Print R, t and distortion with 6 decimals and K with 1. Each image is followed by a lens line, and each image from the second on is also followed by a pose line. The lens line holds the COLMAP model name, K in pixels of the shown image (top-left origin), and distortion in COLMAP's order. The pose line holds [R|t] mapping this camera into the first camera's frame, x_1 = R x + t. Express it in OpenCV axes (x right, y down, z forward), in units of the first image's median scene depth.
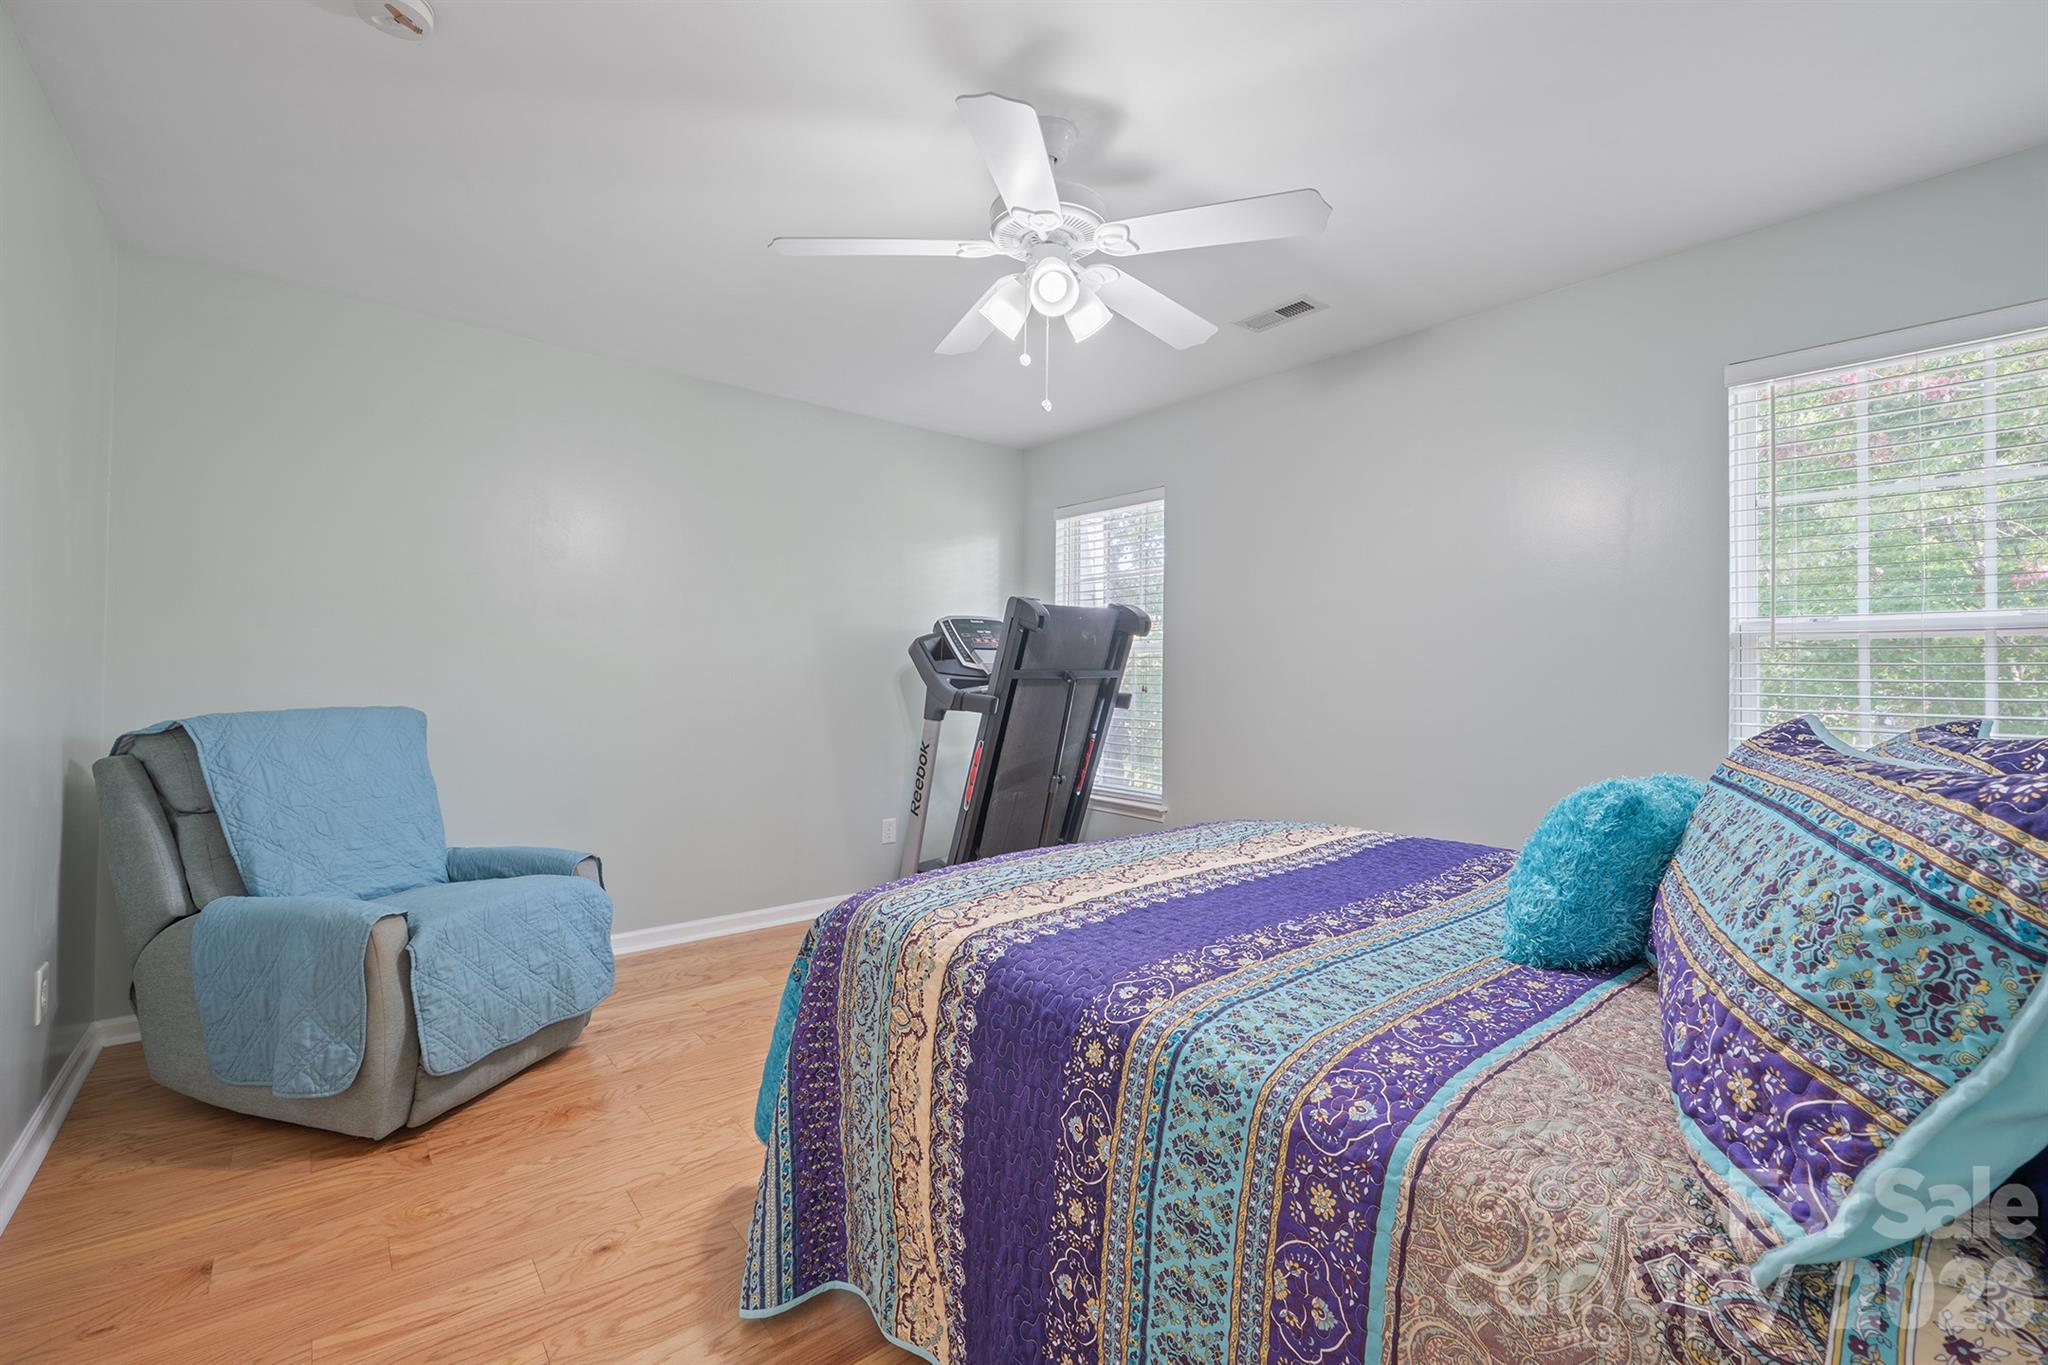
lens RADIAL K [[856.9, 0, 1025.9], [0, 856.9, 652.5], [0, 0, 1]] dist [-0.005480, -0.000256]
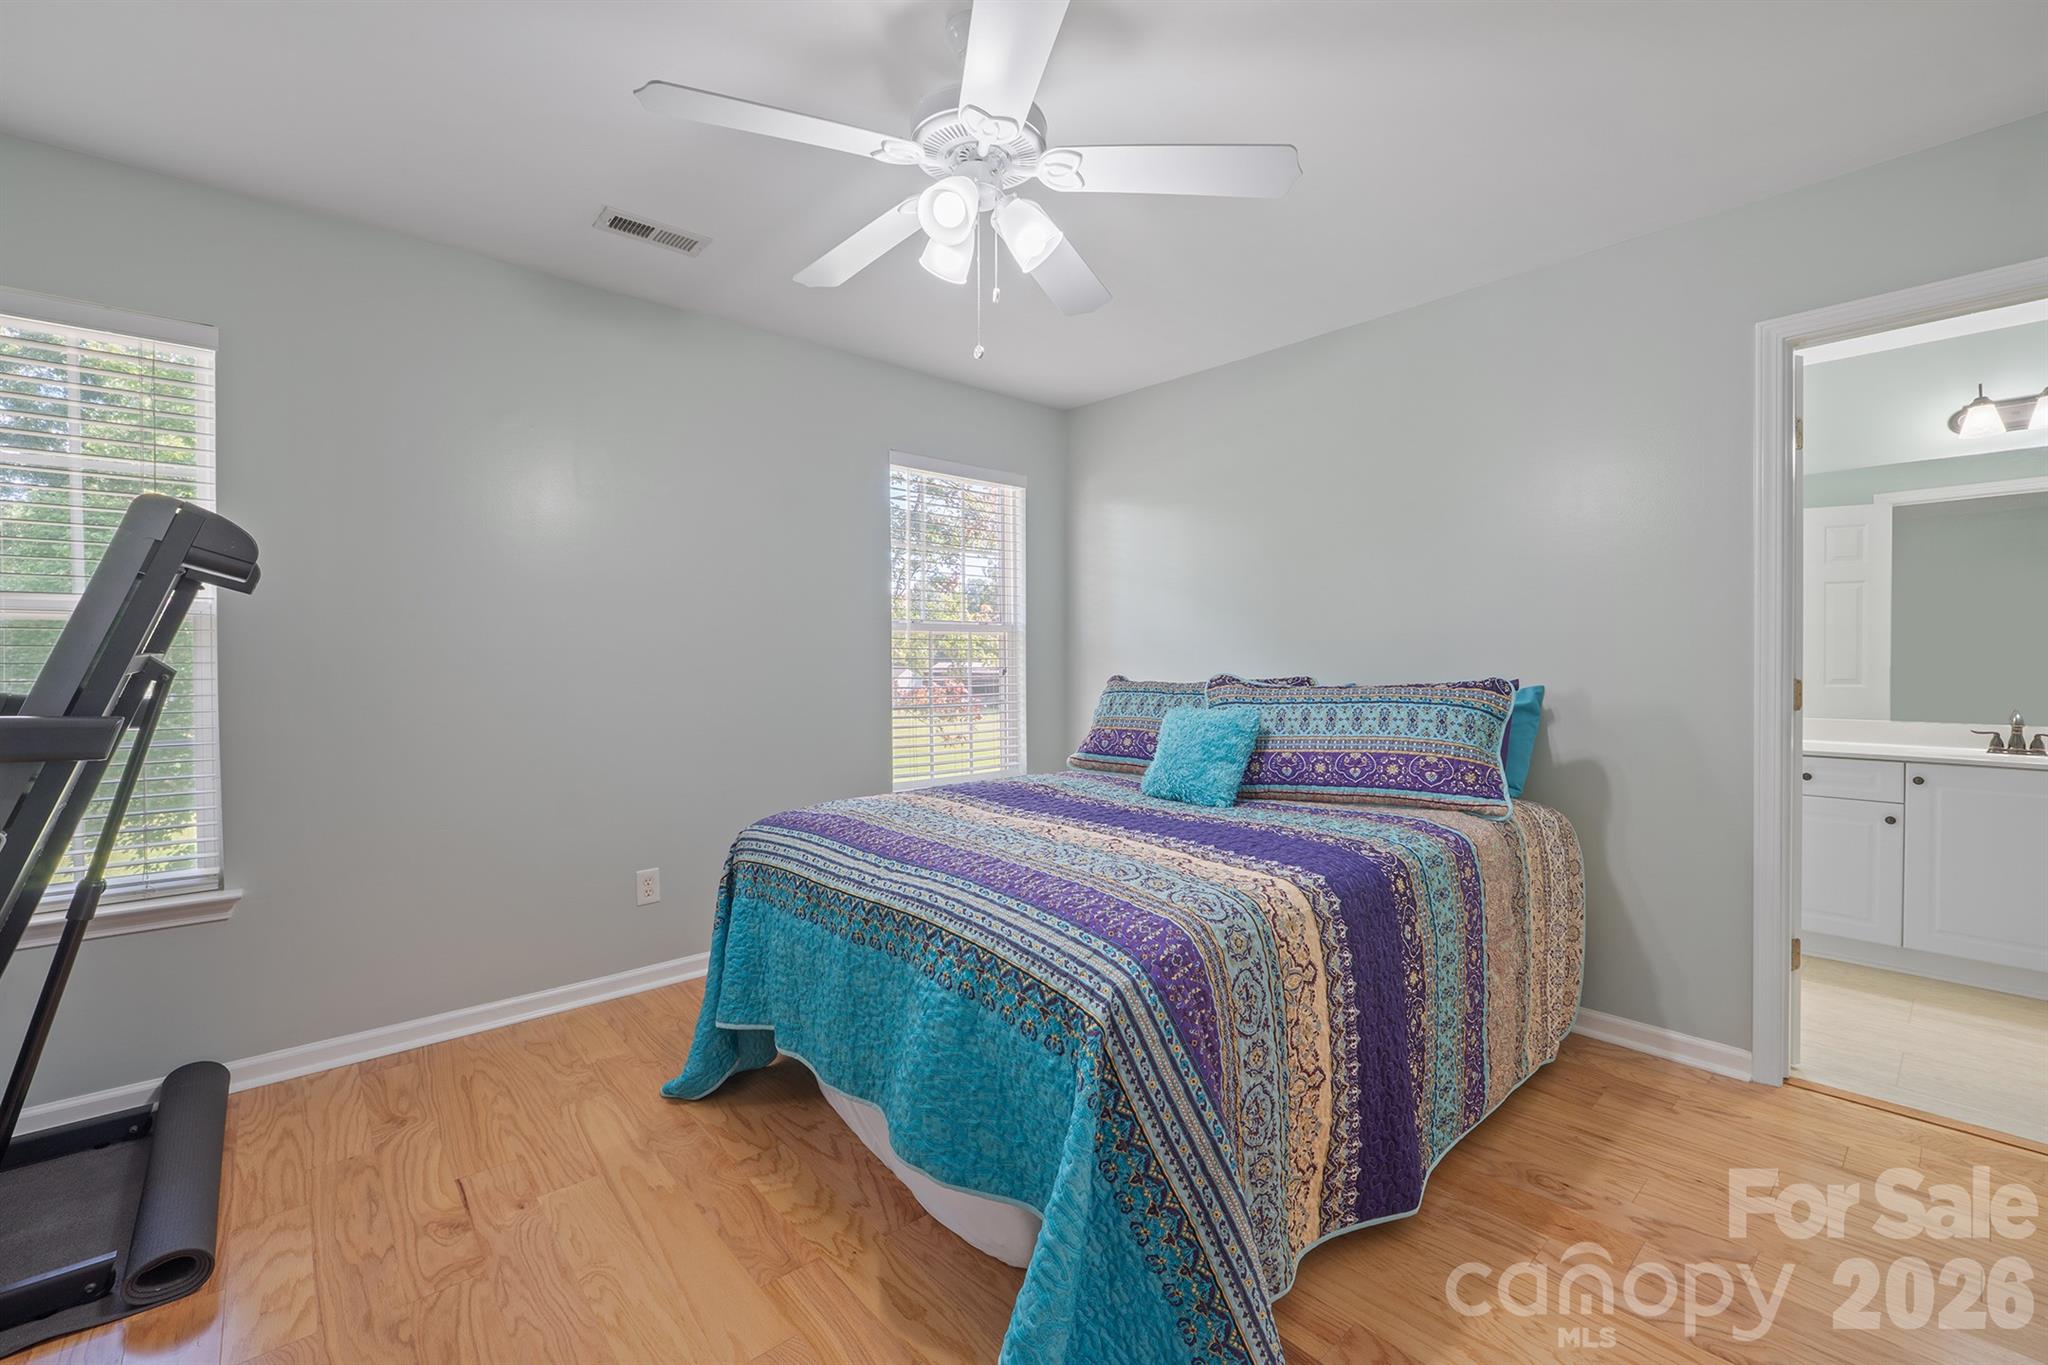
lens RADIAL K [[856.9, 0, 1020.3], [0, 856.9, 664.9], [0, 0, 1]] dist [-0.005480, -0.000256]
pose [[-0.030323, -0.019041, 0.999359, -1.560981], [-0.021290, 0.999604, 0.018400, 0.021560], [-0.999313, -0.020719, -0.030716, 1.802628]]
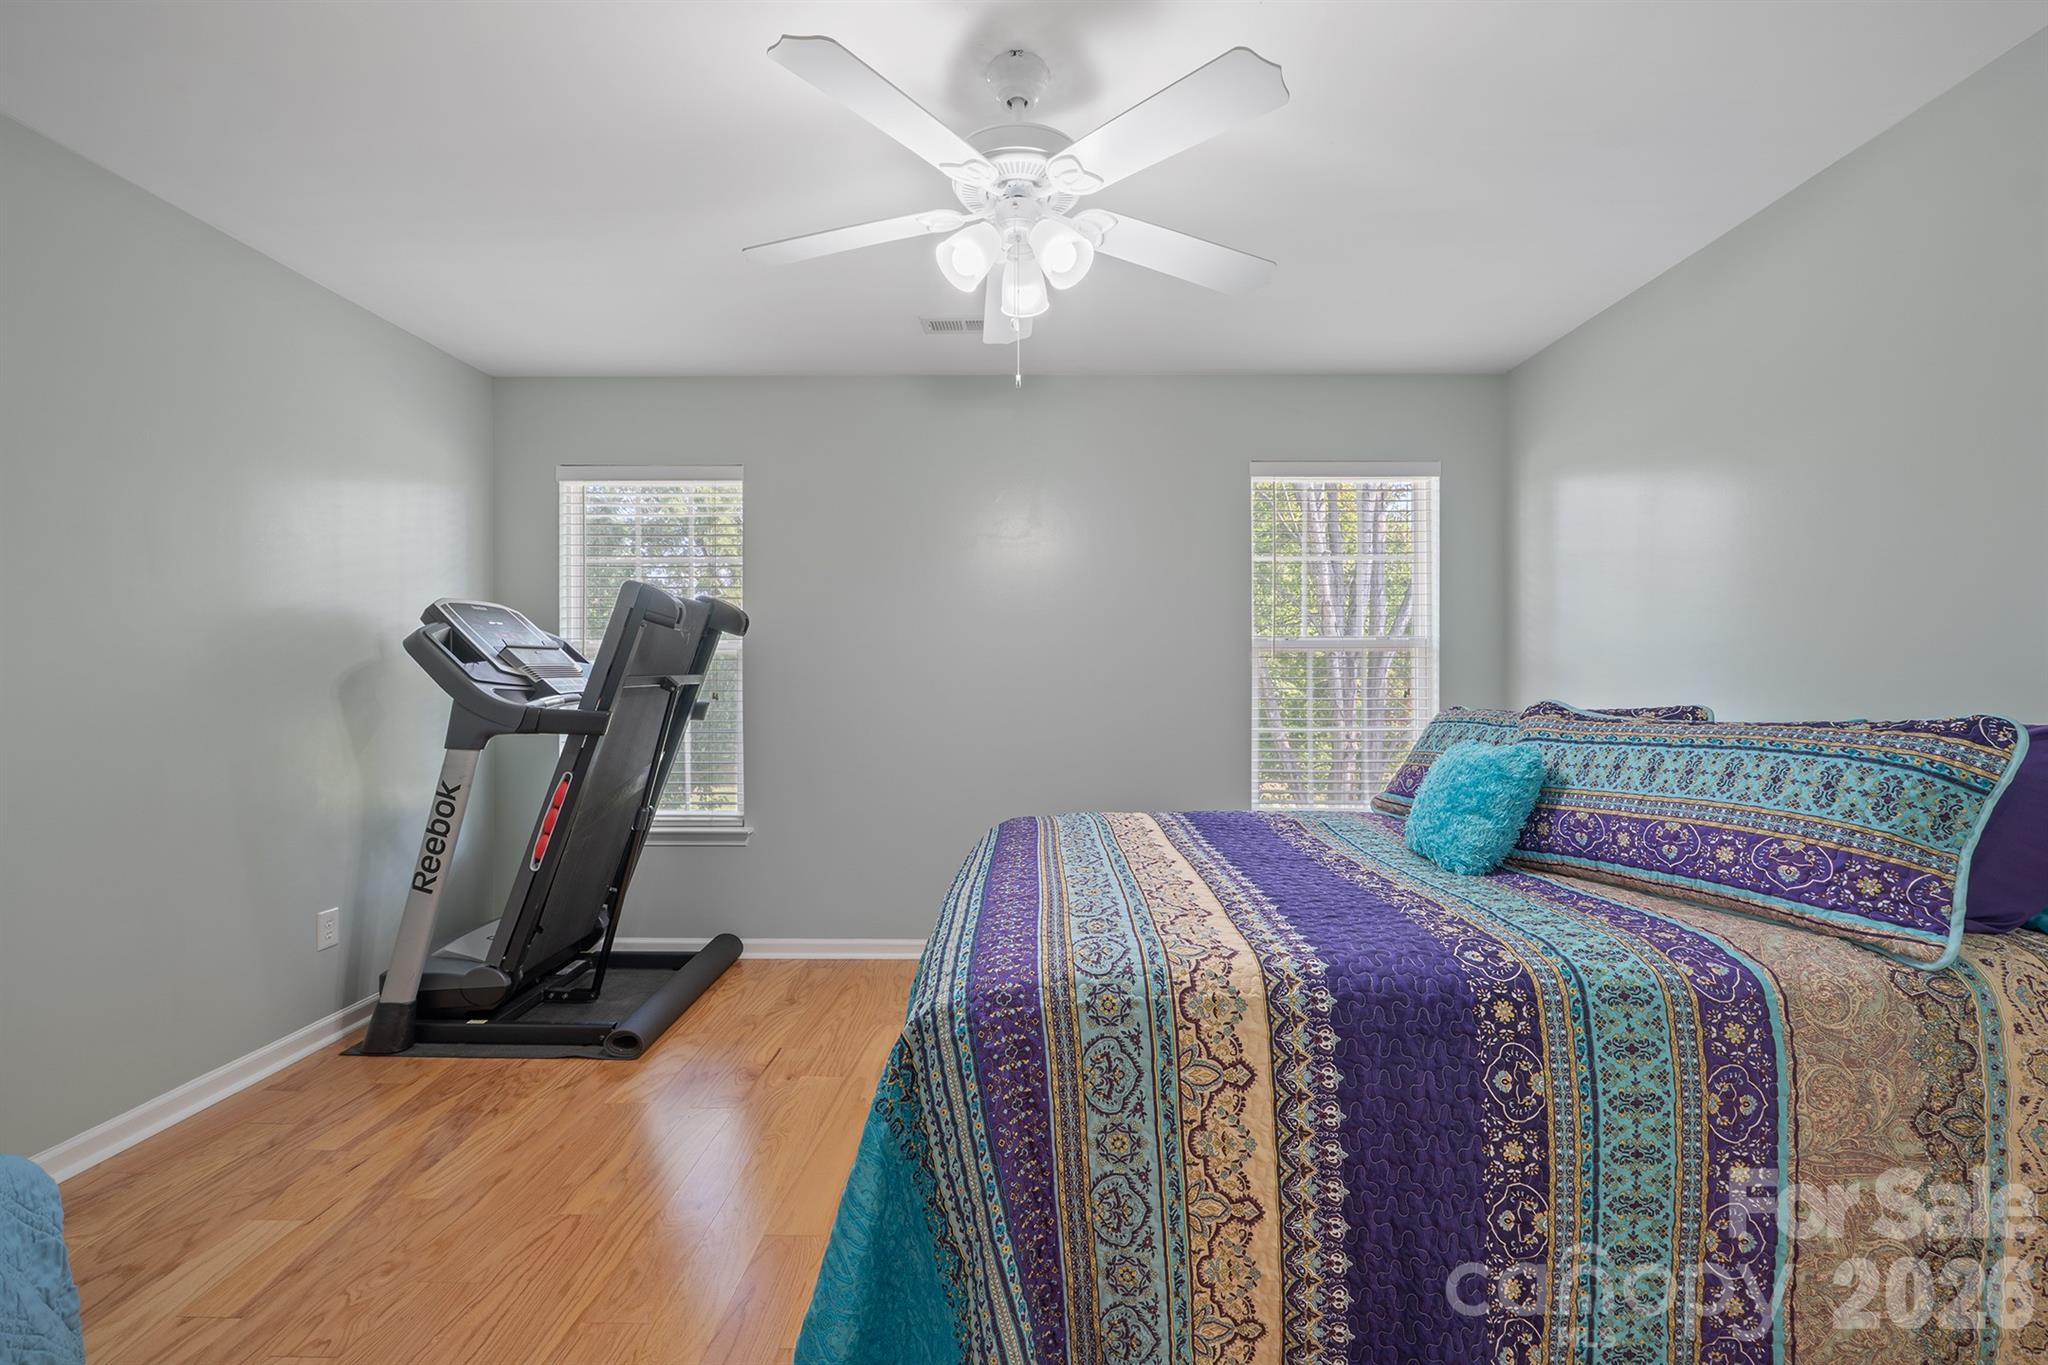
lens RADIAL K [[856.9, 0, 1022.4], [0, 856.9, 677.5], [0, 0, 1]] dist [-0.005480, -0.000256]
pose [[0.647655, -0.010722, 0.761858, -1.206125], [-0.010413, 0.999683, 0.022921, 0.001046], [-0.761862, -0.022779, 0.647338, 0.760021]]
